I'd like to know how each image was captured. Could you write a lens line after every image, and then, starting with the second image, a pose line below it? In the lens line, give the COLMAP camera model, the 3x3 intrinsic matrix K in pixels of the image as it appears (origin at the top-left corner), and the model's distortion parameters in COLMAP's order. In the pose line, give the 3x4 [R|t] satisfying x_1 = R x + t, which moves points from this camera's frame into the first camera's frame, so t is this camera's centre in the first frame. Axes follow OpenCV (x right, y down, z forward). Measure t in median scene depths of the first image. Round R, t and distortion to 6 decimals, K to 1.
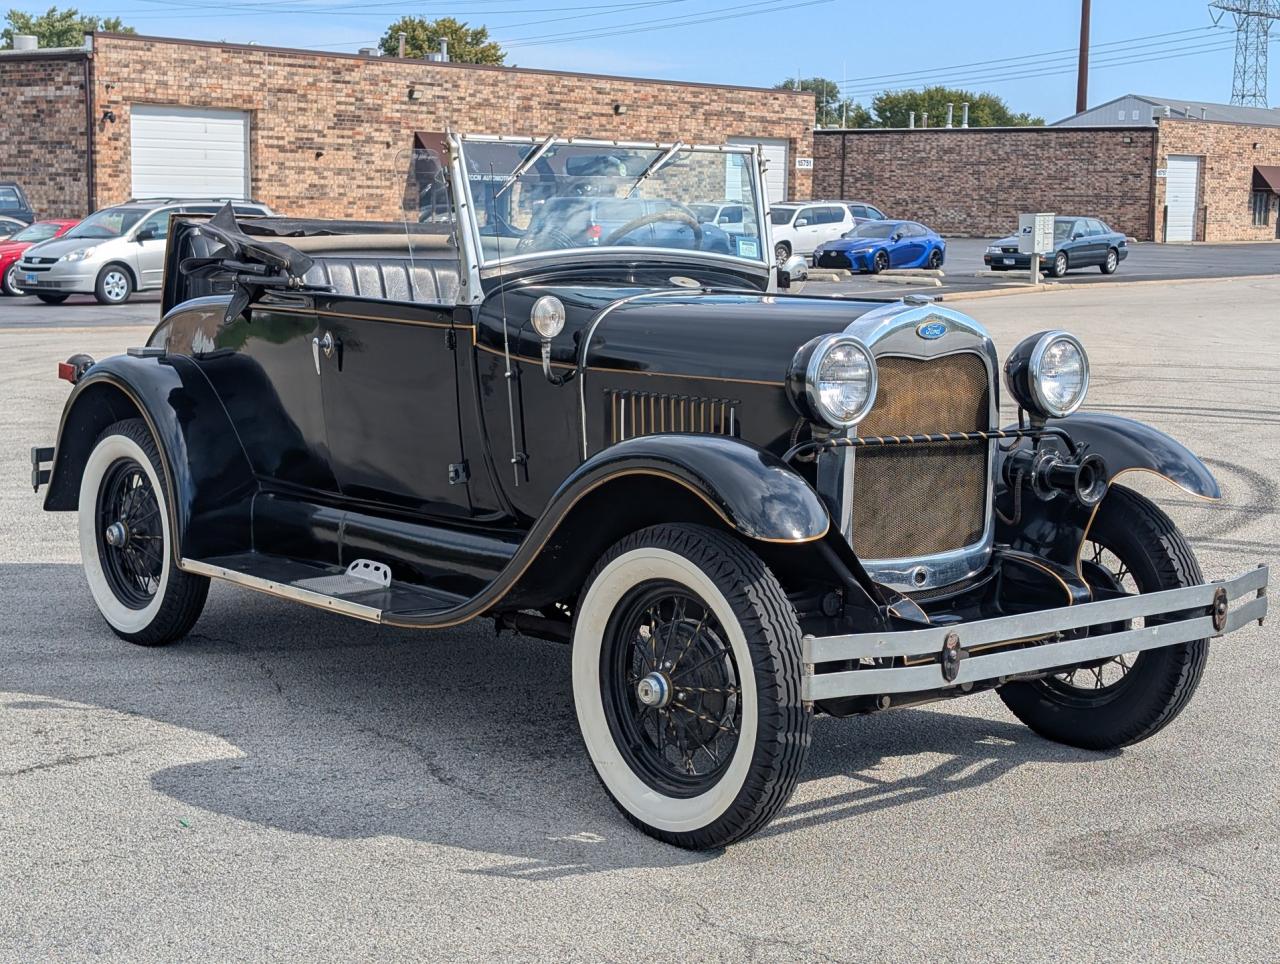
lens RADIAL K [[2075.5, 0, 636.5], [0, 2075.5, 457.5], [0, 0, 1]] dist [0.105013, 0.000000]
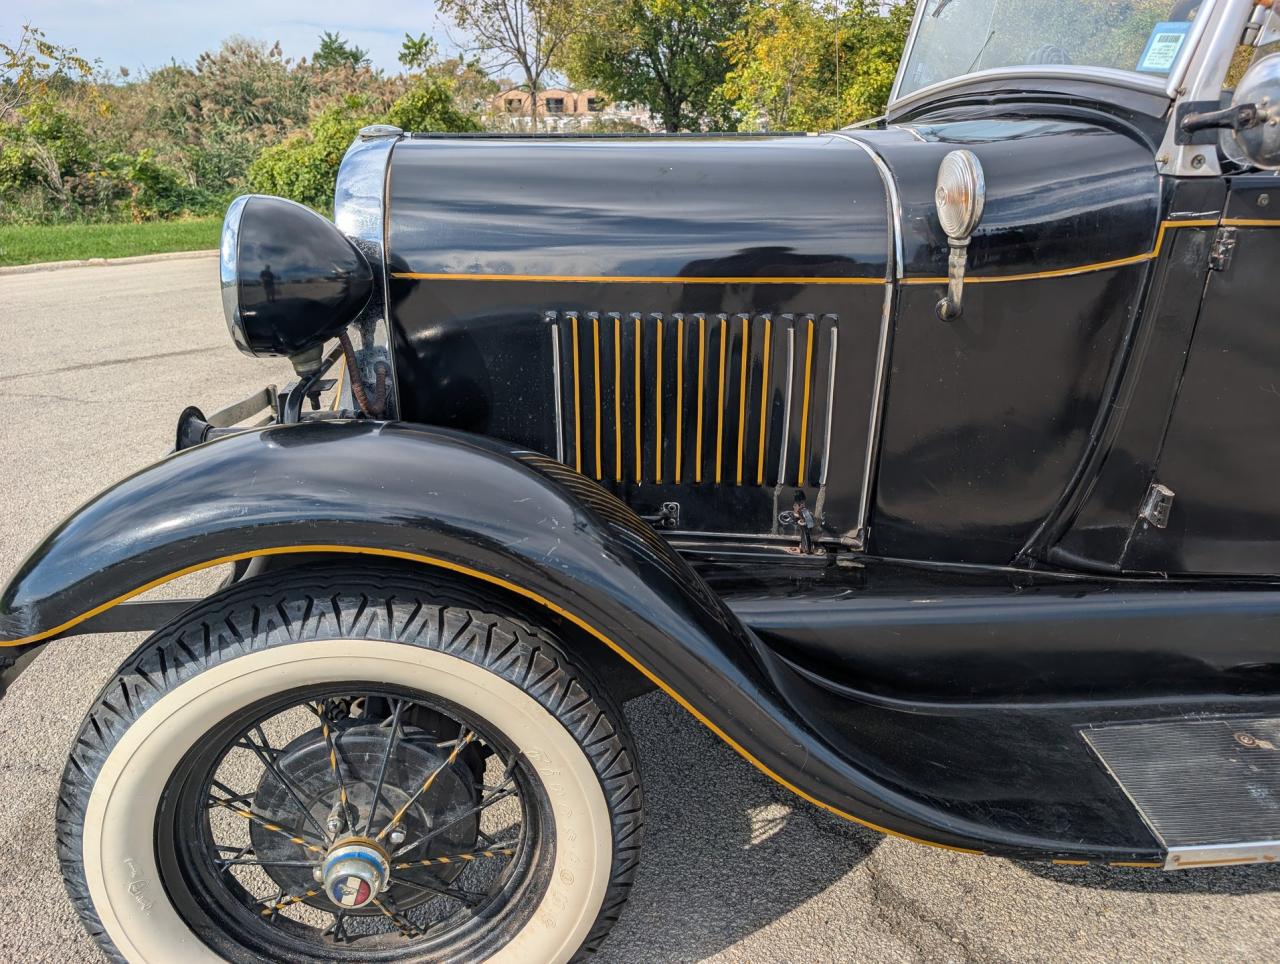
lens RADIAL K [[928.0, 0, 640.6], [0, 928.0, 468.8], [0, 0, 1]] dist [0.002965, -0.002936]
pose [[-0.564009, 0.269723, -0.780477, 0.326653], [-0.103819, 0.914491, 0.391061, -0.093308], [0.819217, 0.301590, -0.487778, 1.138291]]
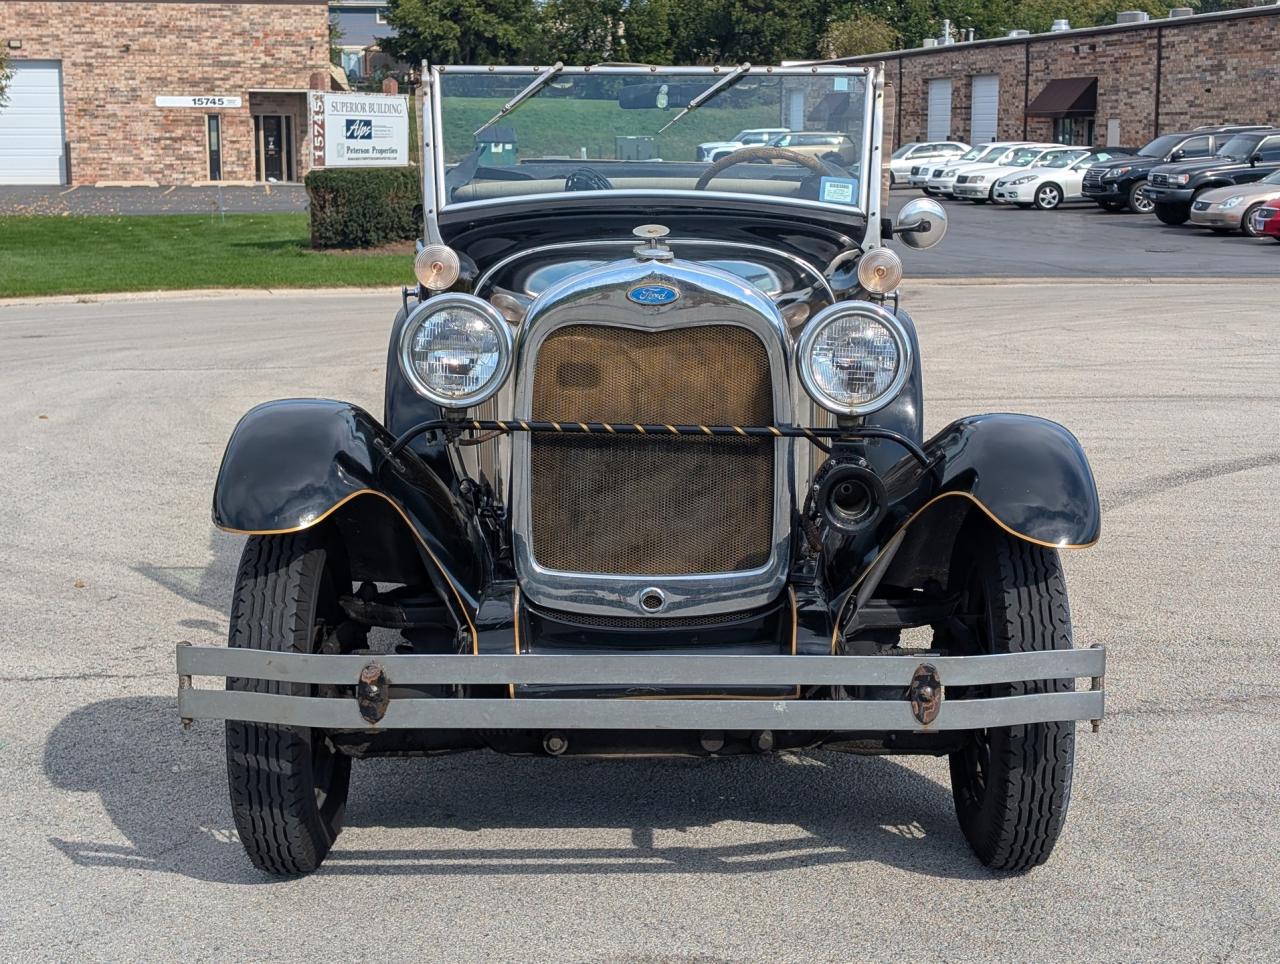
lens RADIAL K [[2075.5, 0, 676.5], [0, 2075.5, 483.4], [0, 0, 1]] dist [0.105013, 0.000000]
pose [[0.774871, 0.086841, -0.626126, 0.586157], [-0.064311, 0.996209, 0.058580, -0.032364], [0.628840, -0.005125, 0.777518, 0.348498]]
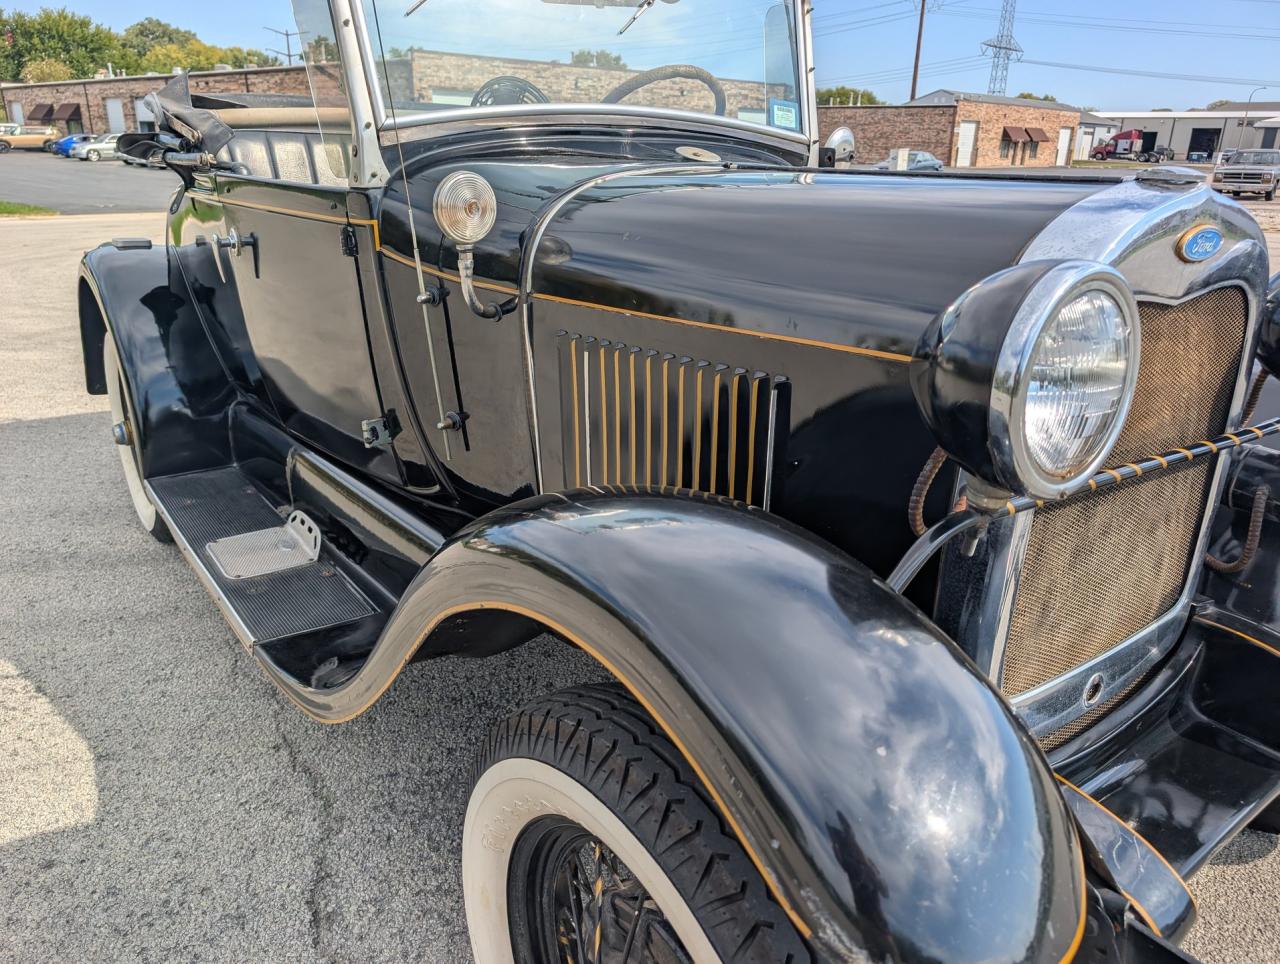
lens RADIAL K [[928.0, 0, 636.2], [0, 928.0, 490.0], [0, 0, 1]] dist [0.002965, -0.002936]
pose [[0.998327, 0.021867, -0.053525, 0.022085], [-0.008983, 0.973141, 0.230034, -0.048395], [0.057117, -0.229168, 0.971710, 0.693204]]
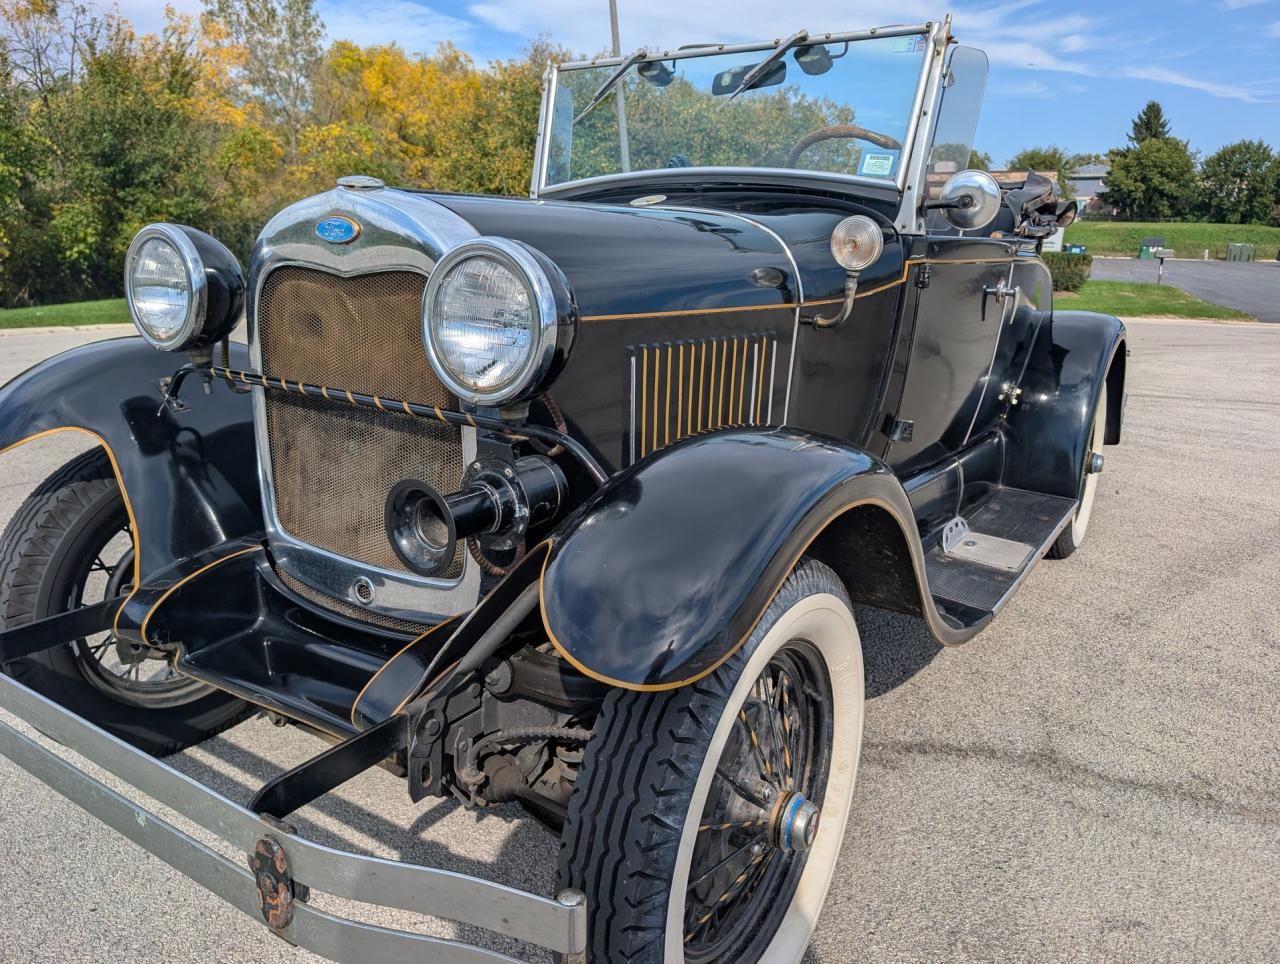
lens RADIAL K [[923.7, 0, 644.0], [0, 923.7, 482.7], [0, 0, 1]] dist [0.012748, -0.012862]
pose [[0.290648, 0.229775, -0.928831, 0.409317], [-0.125764, 0.971490, 0.200974, -0.048861], [0.948529, 0.058401, 0.311259, 0.903810]]
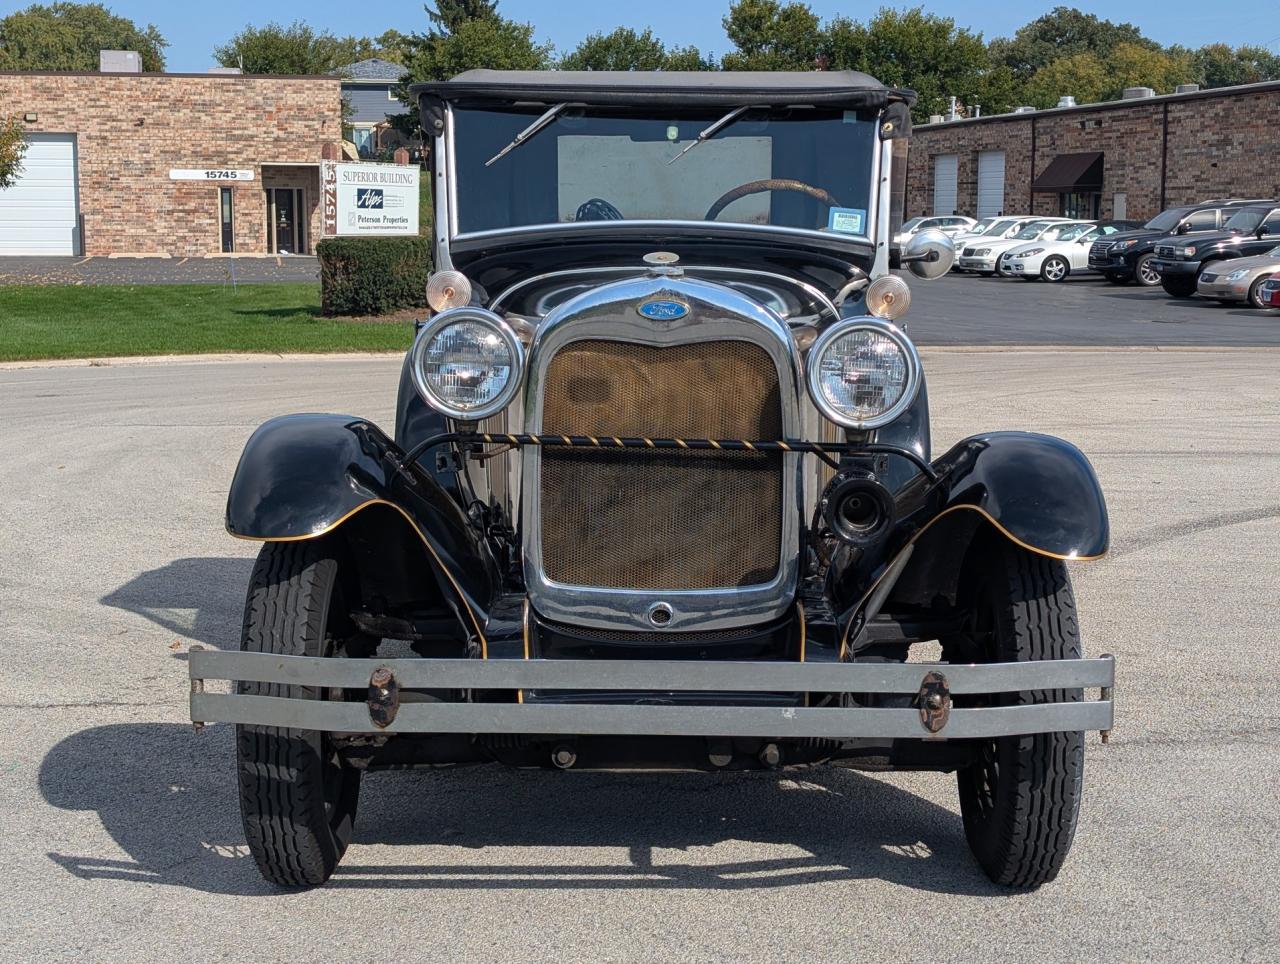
lens RADIAL K [[2075.5, 0, 658.2], [0, 2075.5, 488.9], [0, 0, 1]] dist [0.105013, 0.000000]
pose [[0.767072, 0.068762, -0.637865, 0.589654], [-0.067868, 0.997358, 0.025900, -0.011308], [0.637961, 0.023423, 0.769712, 0.344783]]
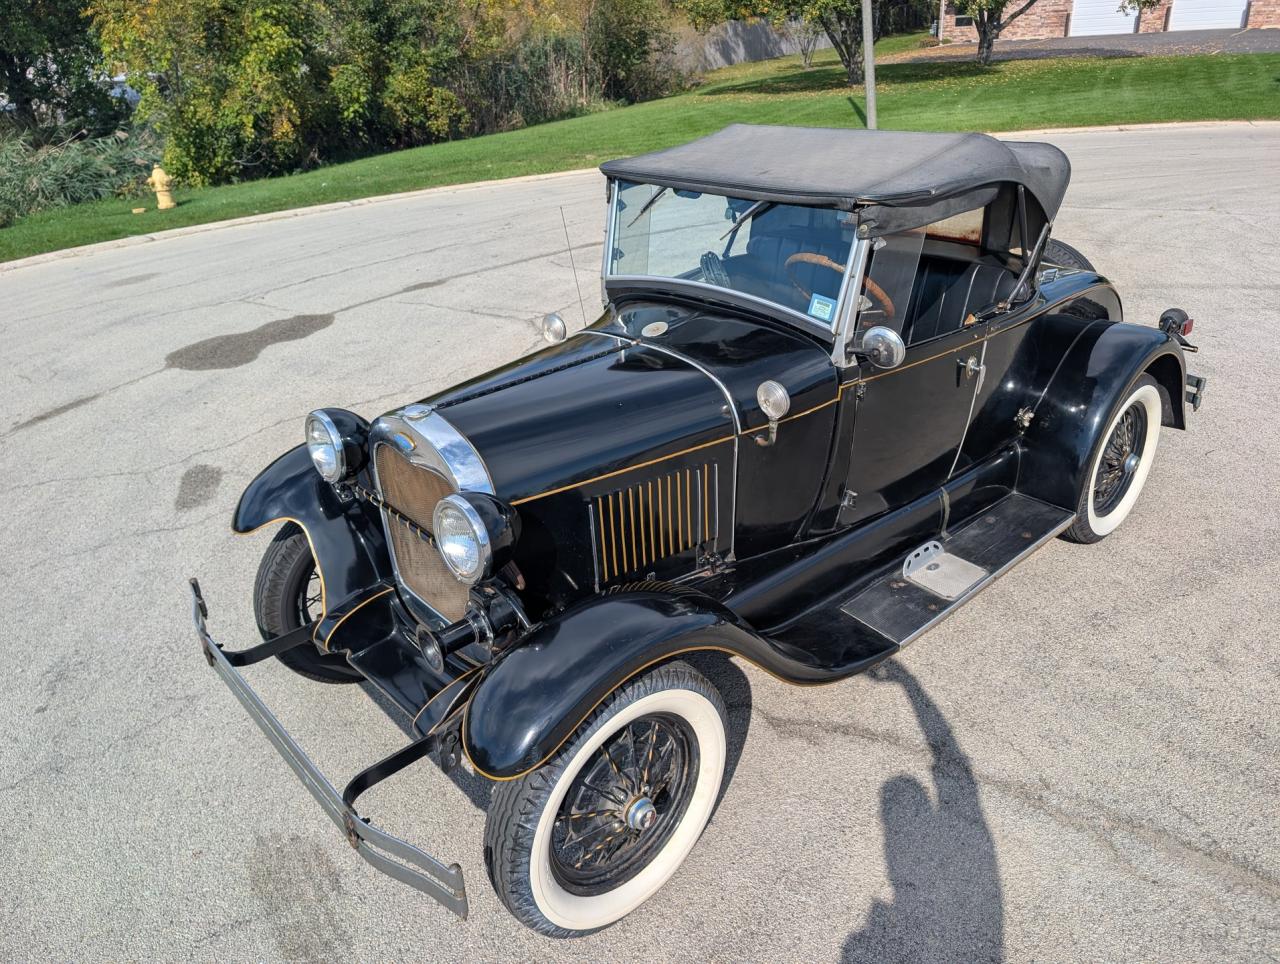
lens RADIAL K [[923.2, 0, 639.2], [0, 923.2, 474.0], [0, 0, 1]] dist [0.011045, 0.005450]
pose [[0.025032, 0.418318, -0.907956, 0.530676], [-0.059729, 0.907244, 0.416343, -0.227891], [0.997901, 0.043810, 0.047696, 0.988827]]
